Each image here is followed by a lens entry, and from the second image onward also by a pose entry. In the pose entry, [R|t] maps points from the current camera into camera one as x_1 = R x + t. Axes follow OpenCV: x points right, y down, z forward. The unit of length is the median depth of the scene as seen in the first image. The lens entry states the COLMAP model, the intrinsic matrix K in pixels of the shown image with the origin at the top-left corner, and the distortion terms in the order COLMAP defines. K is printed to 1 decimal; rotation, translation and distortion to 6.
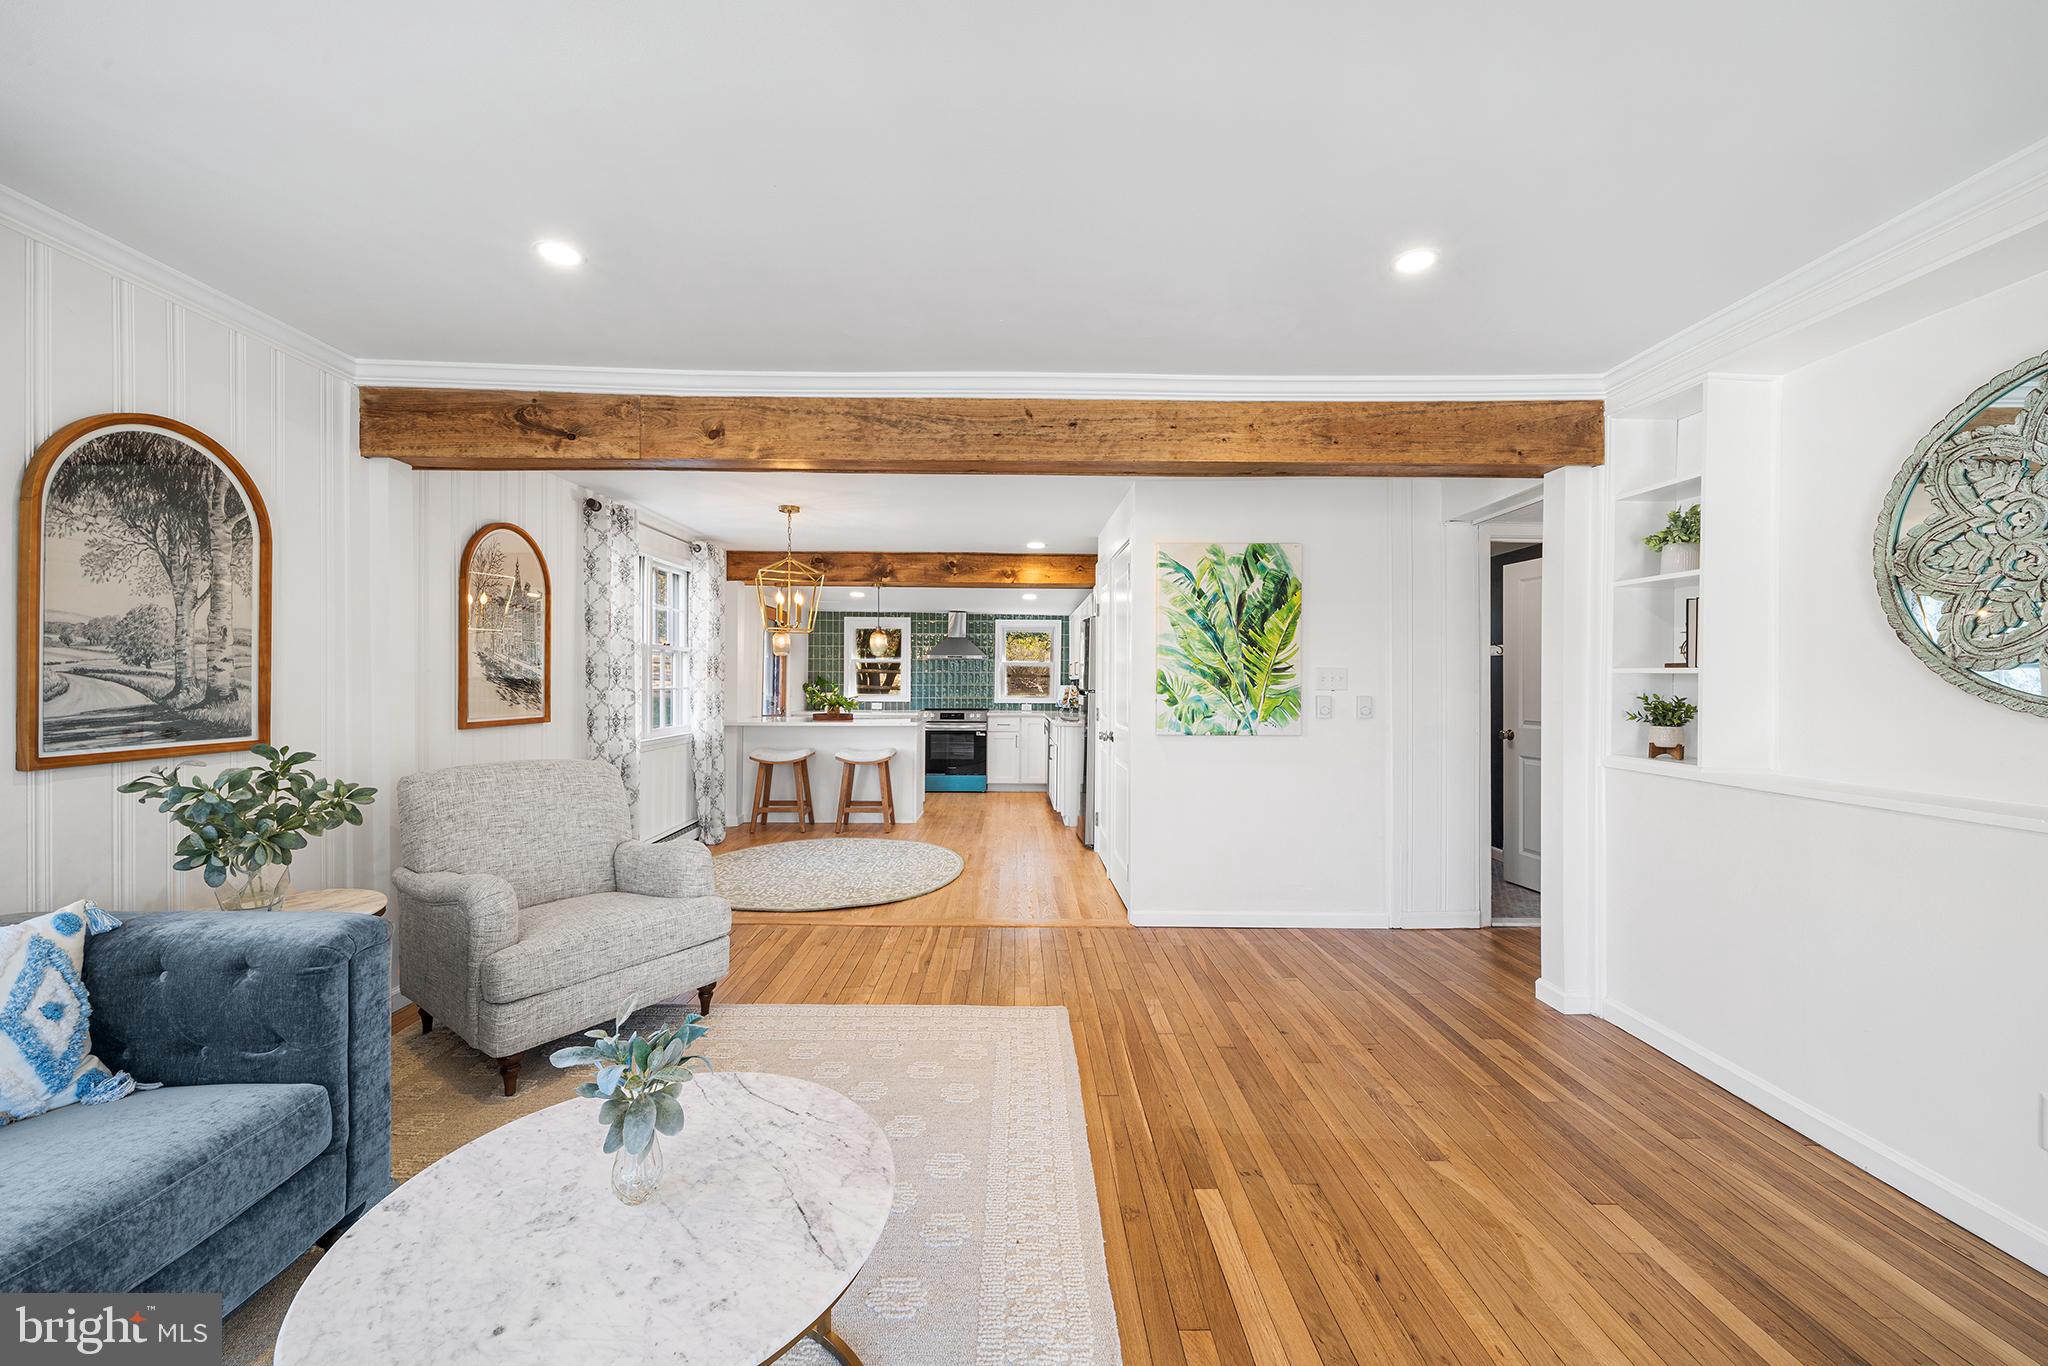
lens RADIAL K [[762.9, 0, 1025.0], [0, 762.9, 674.8], [0, 0, 1]] dist [-0.000295, -0.000091]
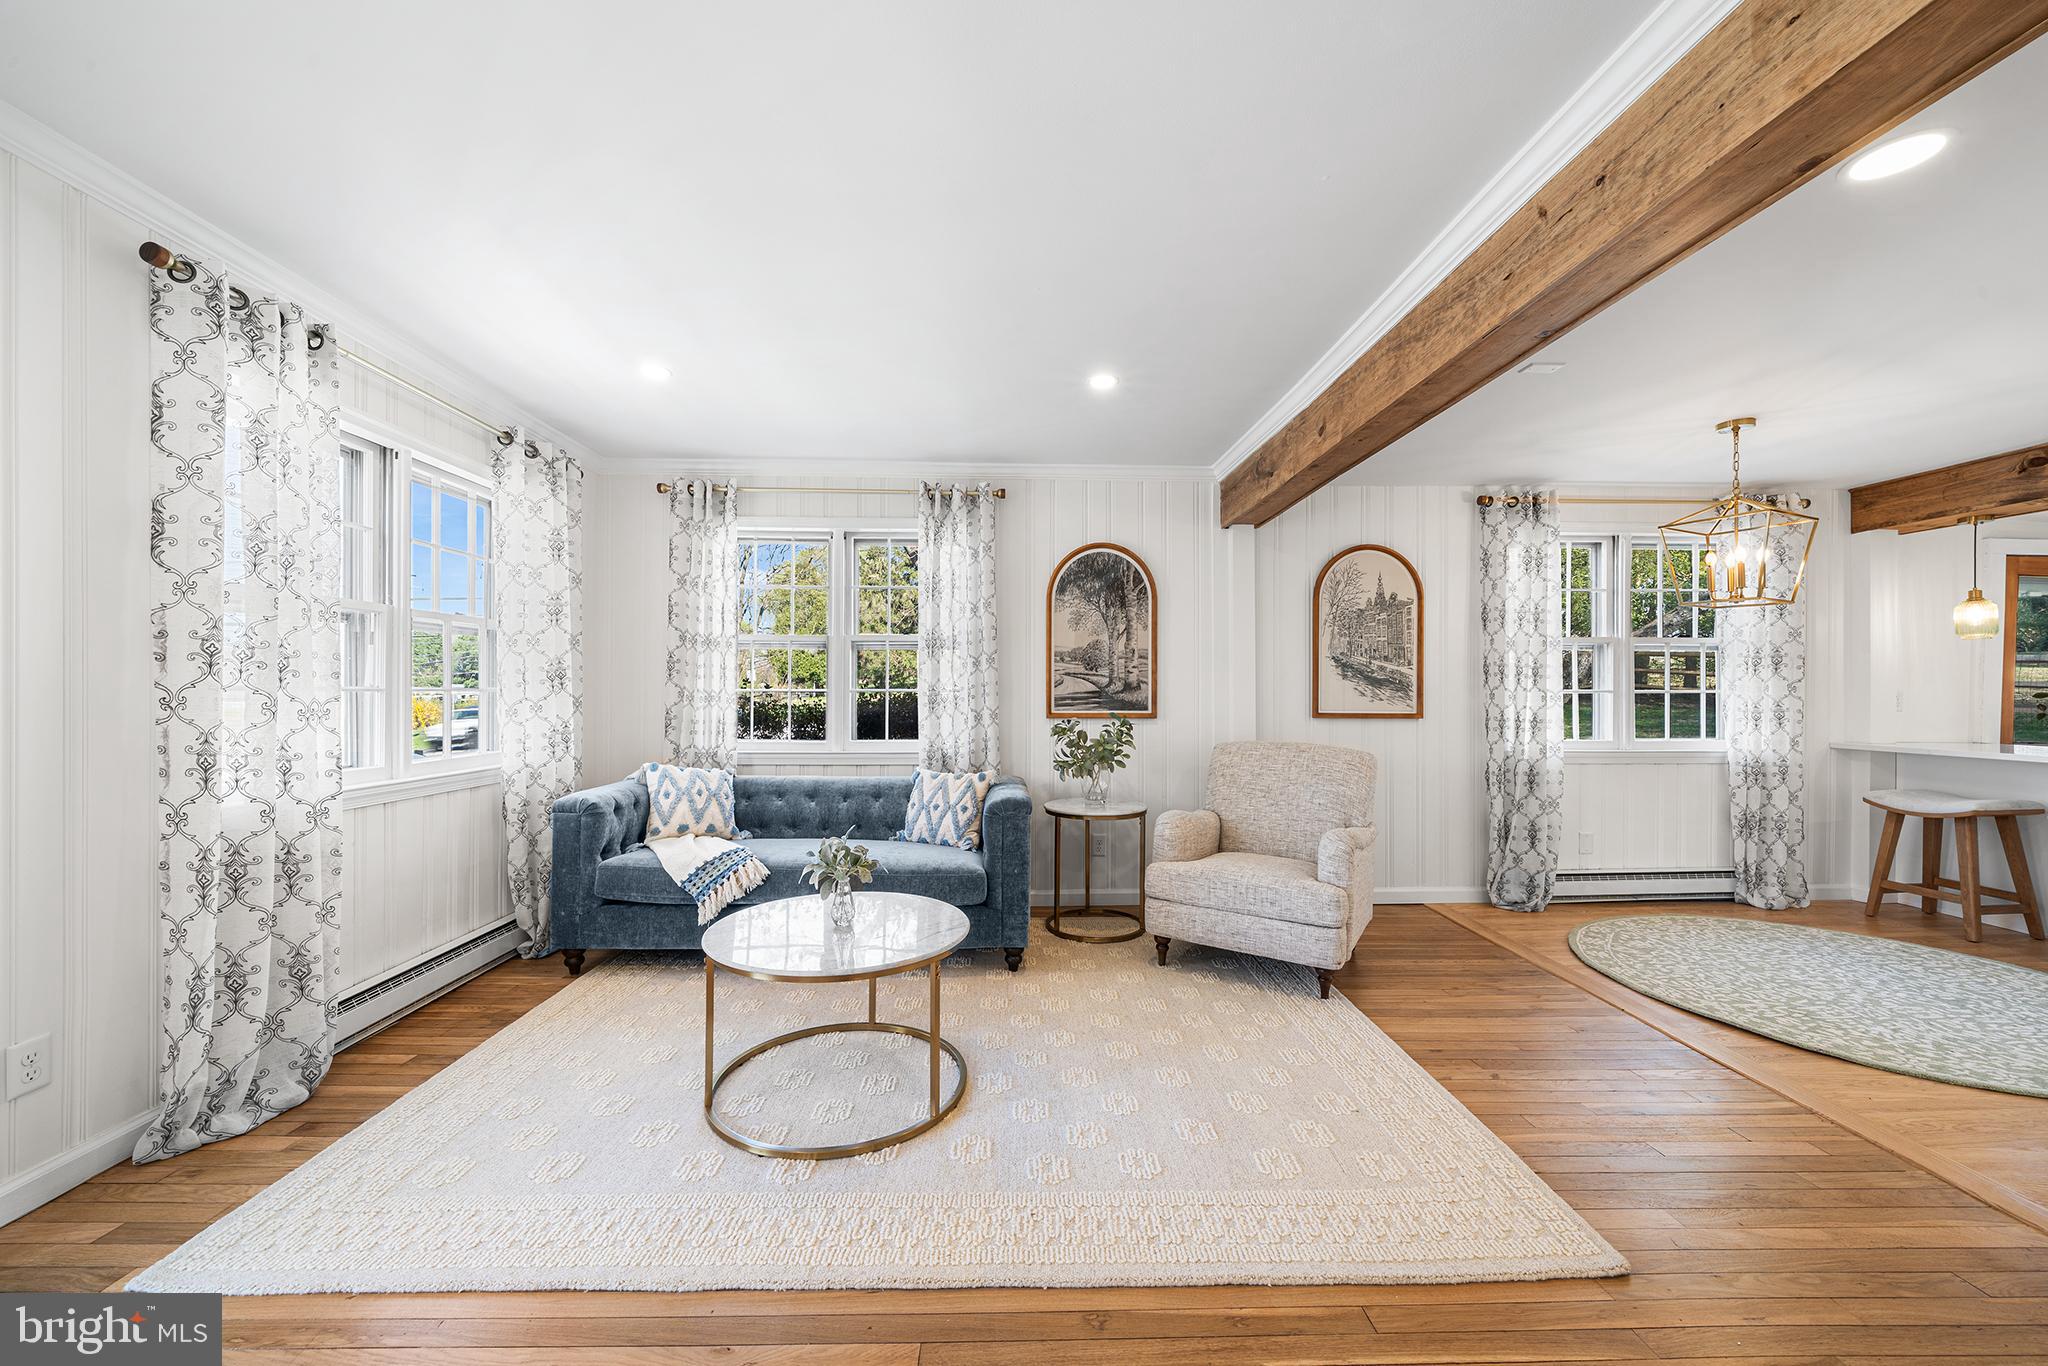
lens RADIAL K [[752.4, 0, 1018.8], [0, 752.4, 690.1], [0, 0, 1]] dist [-0.002873, 0.000146]
pose [[0.009199, -0.004335, -0.999948, 0.378011], [0.003132, 0.999986, -0.004306, 0.021893], [0.999953, -0.003092, 0.009212, 0.373416]]
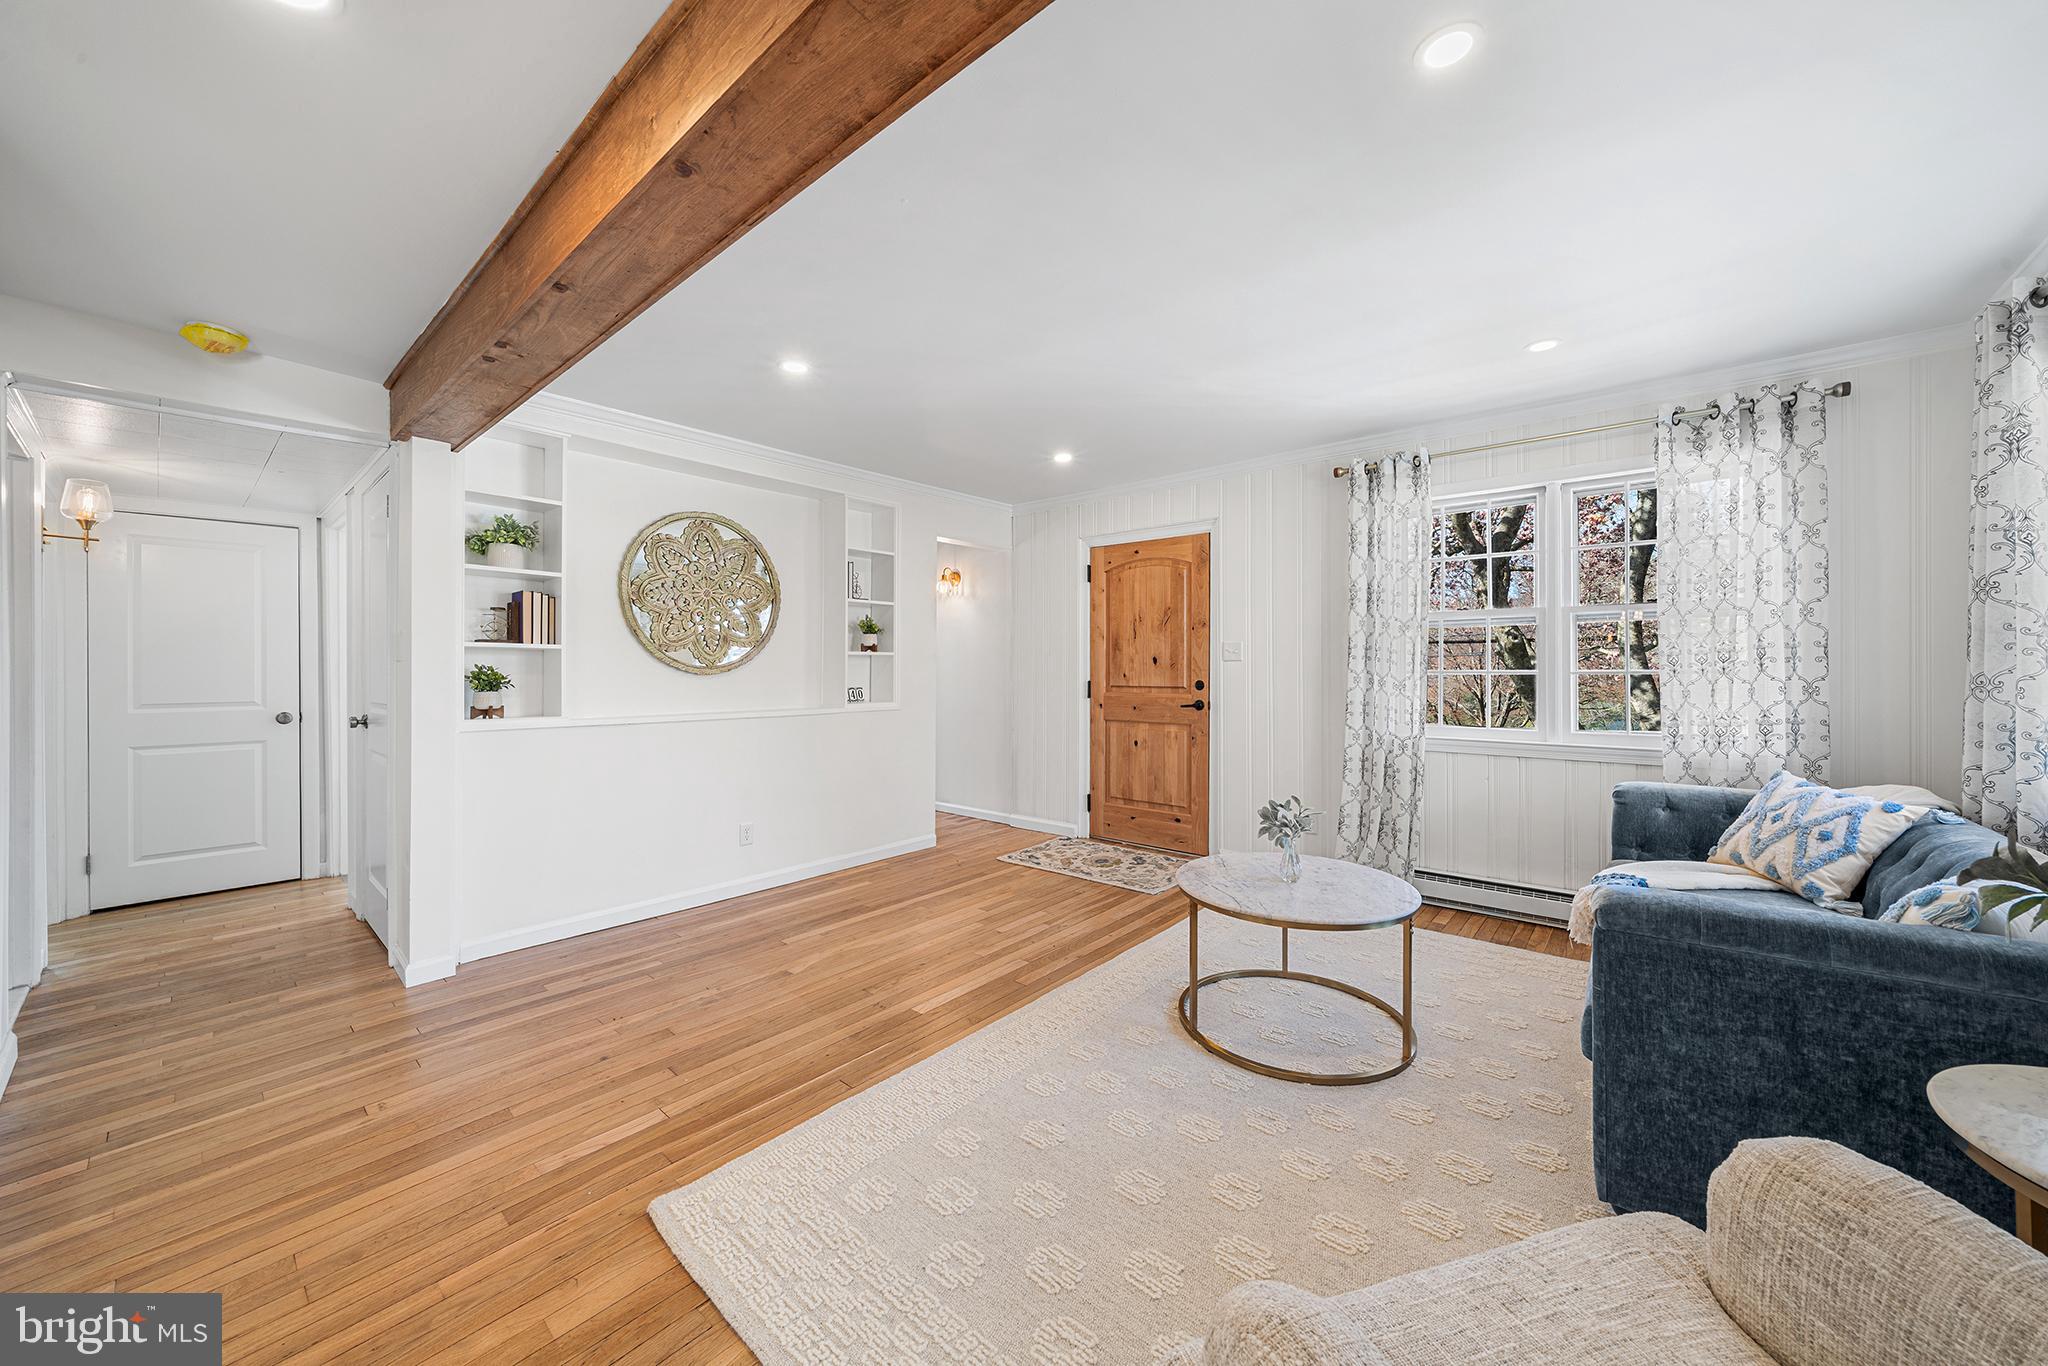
lens RADIAL K [[731.0, 0, 1034.2], [0, 731.0, 667.7], [0, 0, 1]] dist [-0.001981, -0.000239]
pose [[-0.755922, 0.001213, 0.654660, -0.347640], [-0.005492, 0.999951, -0.008194, 0.021504], [-0.654638, -0.009789, -0.755879, 0.807730]]
